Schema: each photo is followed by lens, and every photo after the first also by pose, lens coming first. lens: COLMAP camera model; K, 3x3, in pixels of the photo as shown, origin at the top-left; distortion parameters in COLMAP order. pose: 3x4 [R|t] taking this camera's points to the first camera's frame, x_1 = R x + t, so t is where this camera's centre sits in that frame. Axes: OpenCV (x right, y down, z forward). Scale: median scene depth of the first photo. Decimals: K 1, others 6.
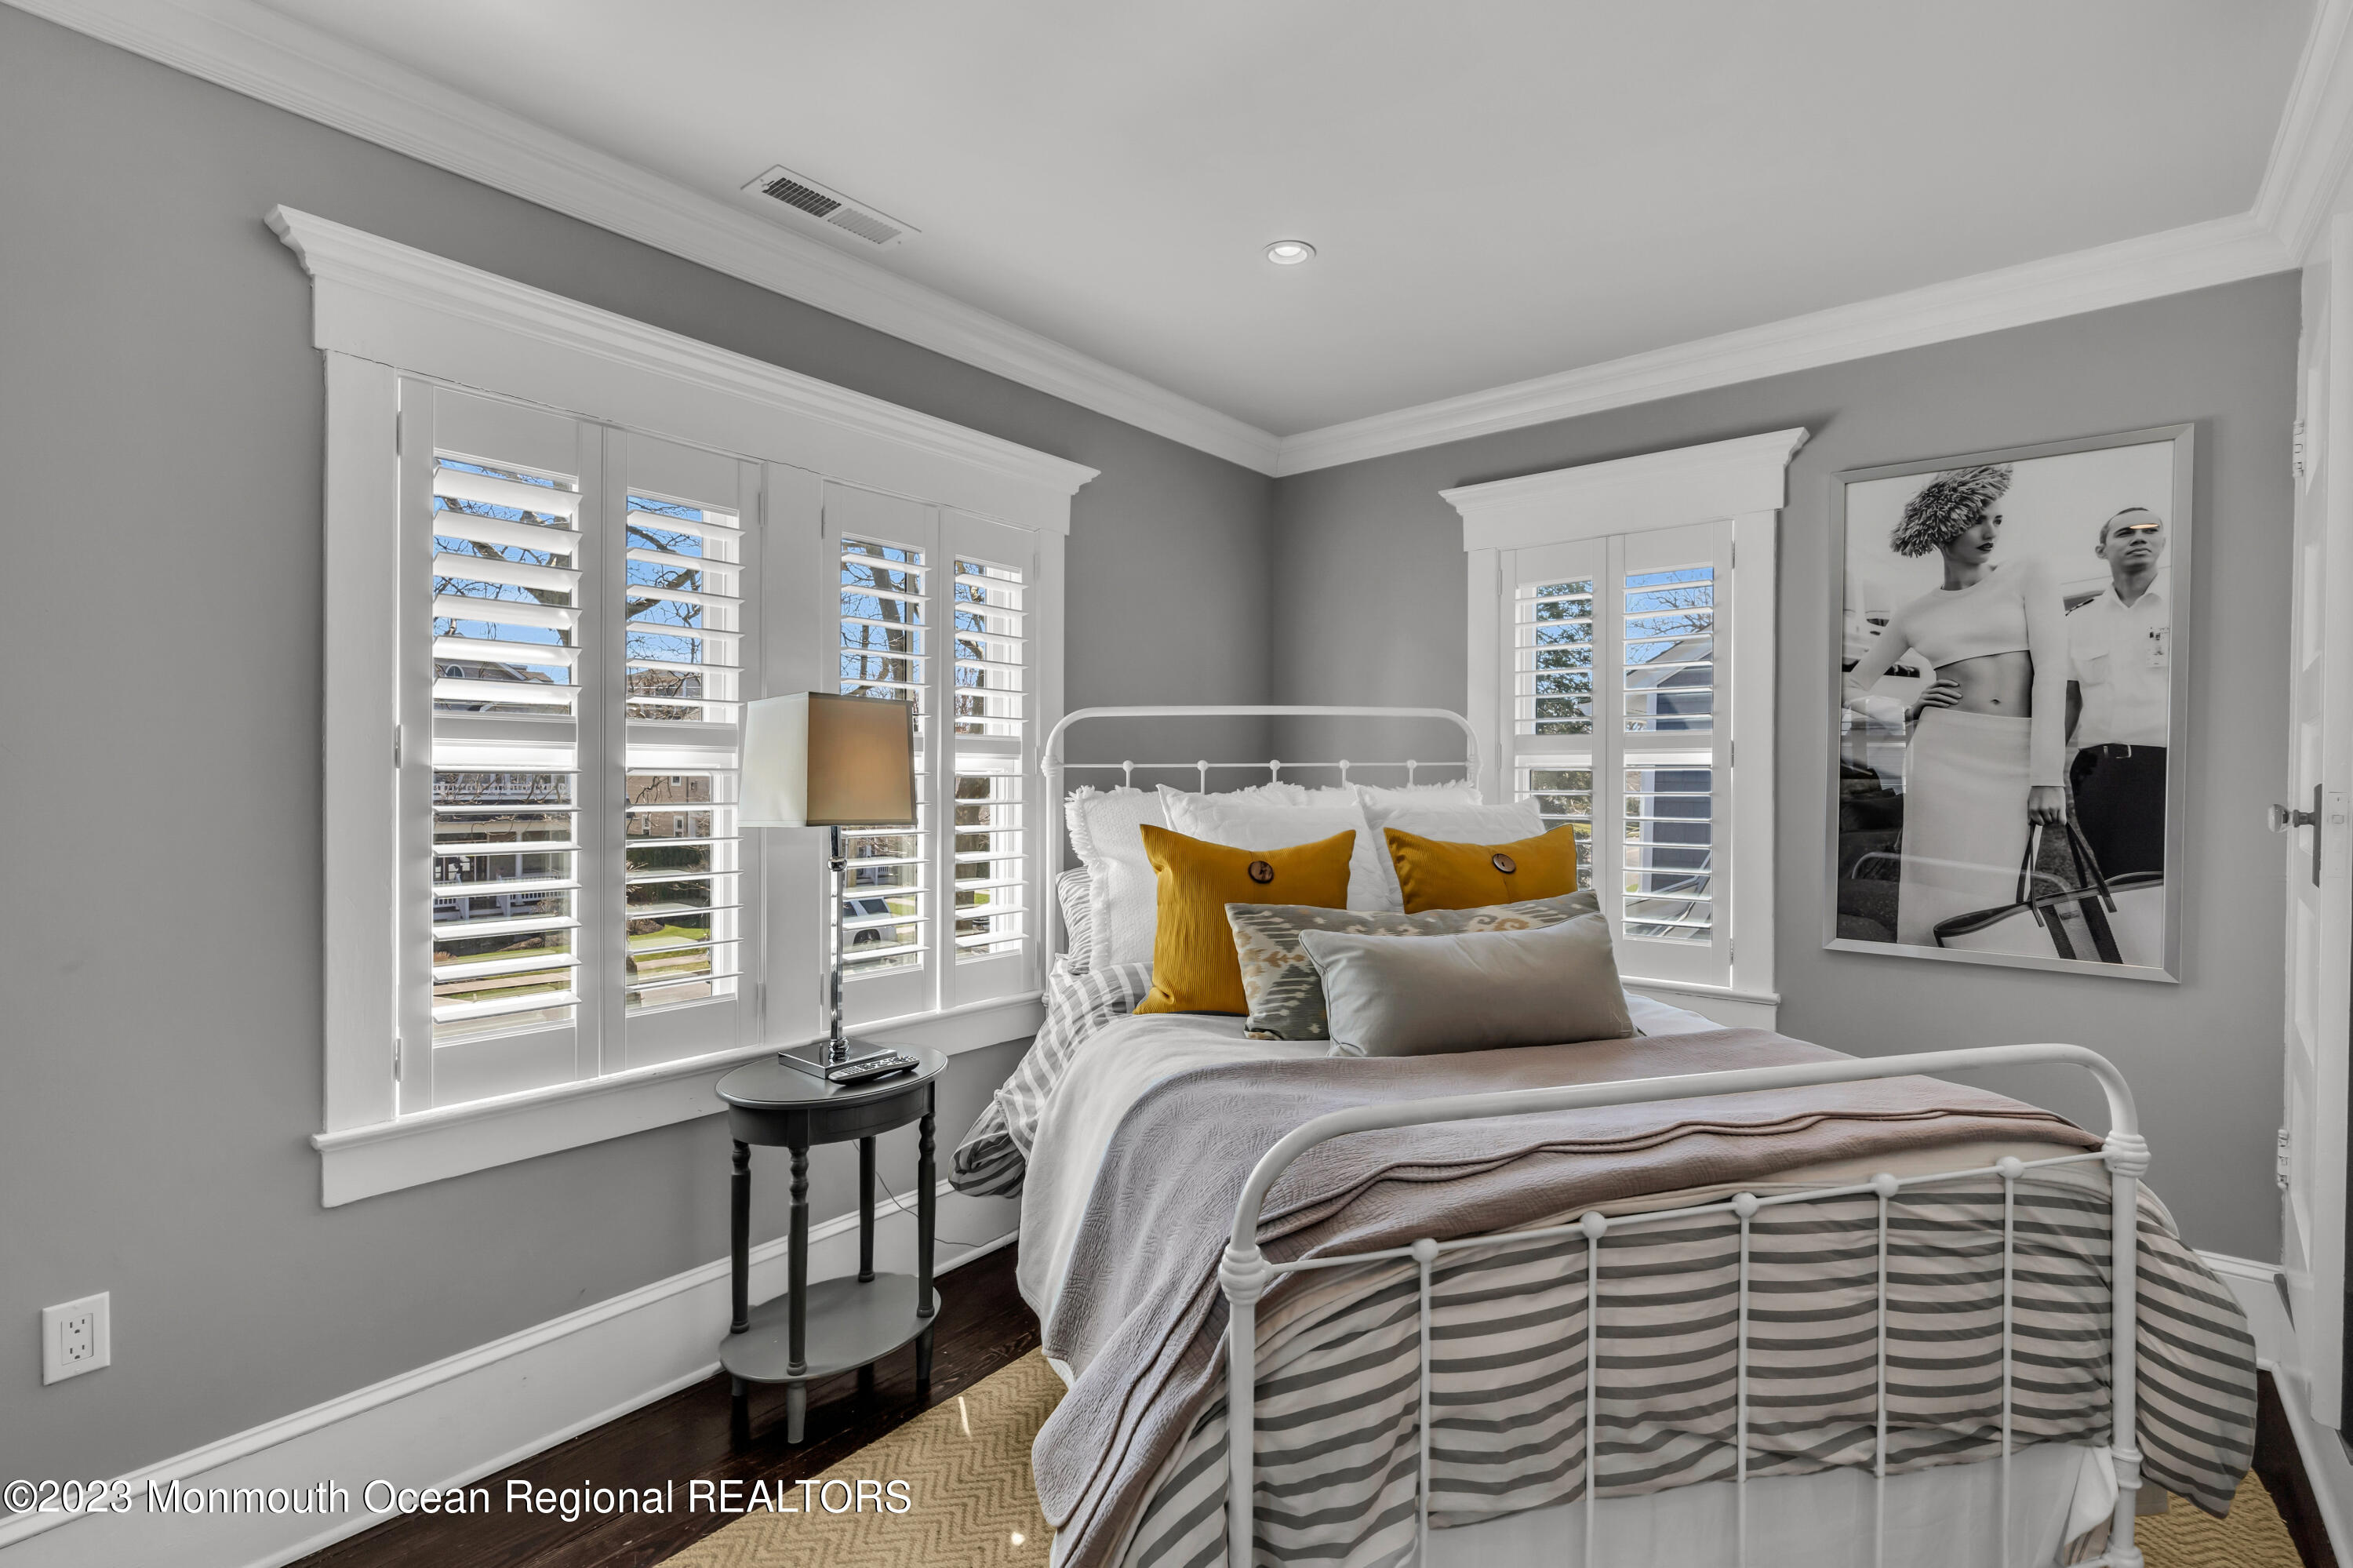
lens RADIAL K [[1066.8, 0, 1176.5], [0, 1066.8, 784.0], [0, 0, 1]] dist [-0.002638, 0.000390]
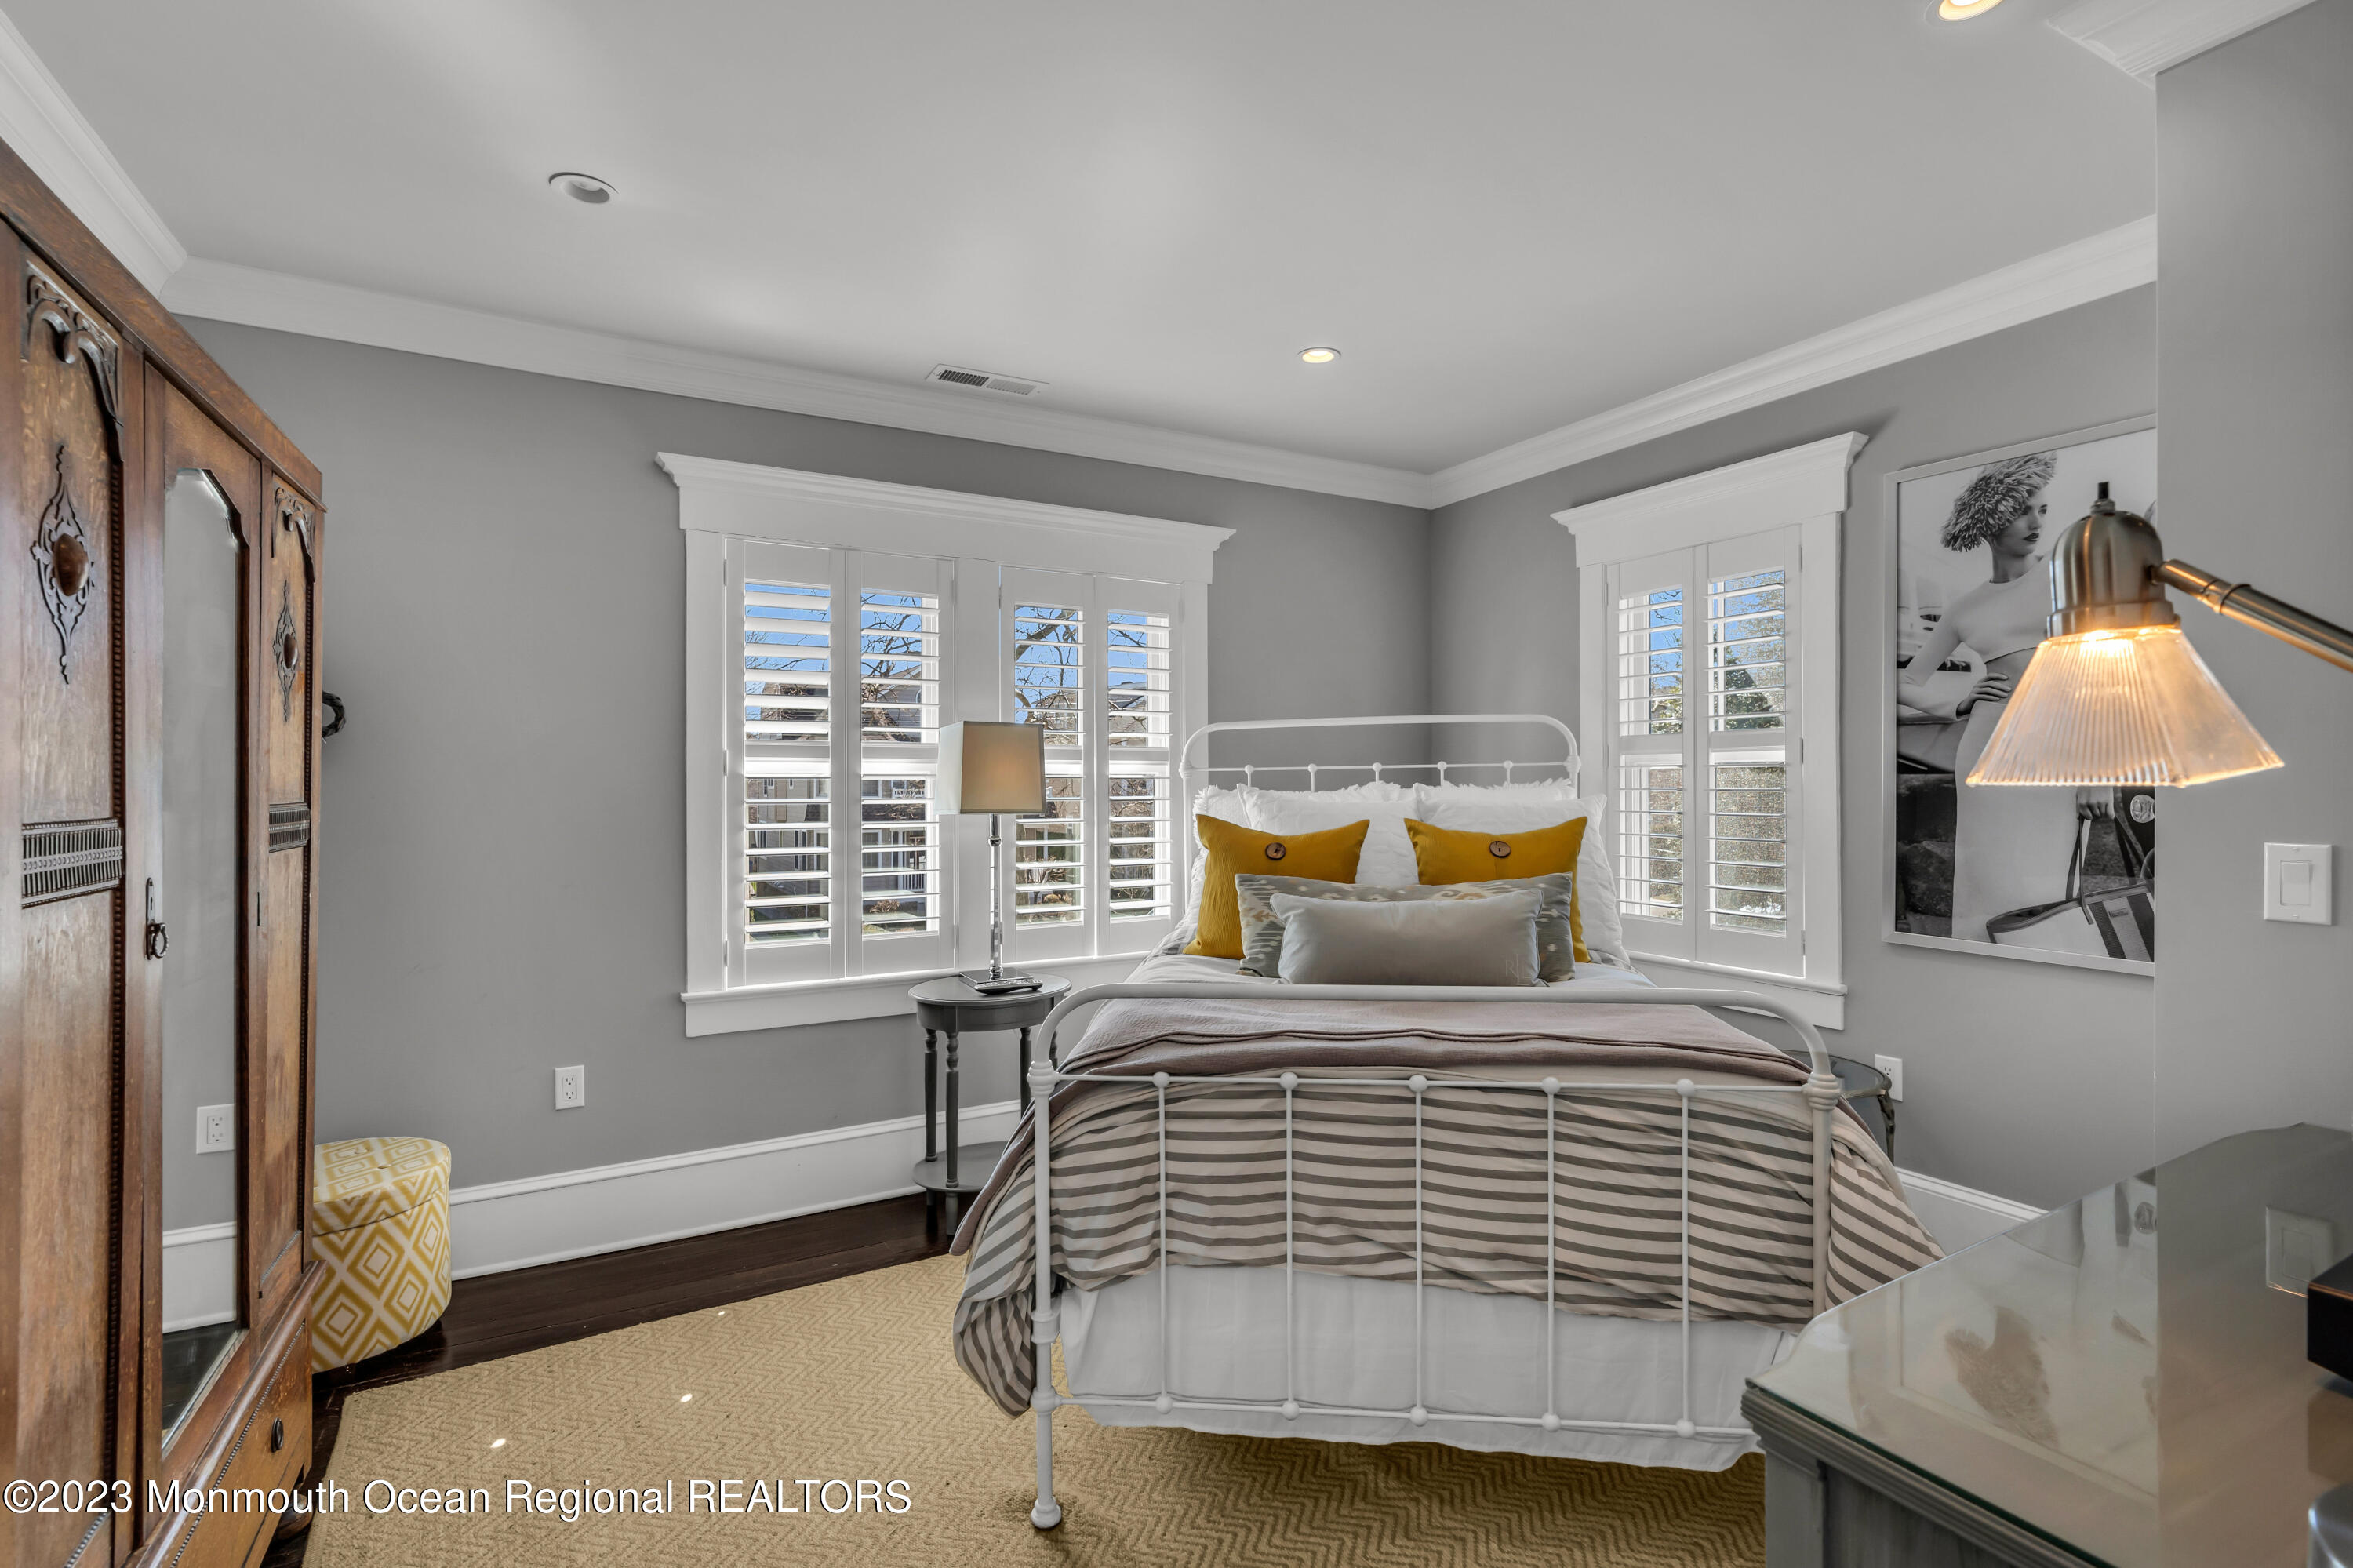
lens RADIAL K [[1072.3, 0, 1189.8], [0, 1072.3, 785.6], [0, 0, 1]] dist [-0.007260, 0.000070]
pose [[0.931740, -0.005708, -0.363082, 0.420473], [0.004739, 0.999982, -0.003559, 0.007468], [0.363096, 0.001595, 0.931750, -0.218672]]
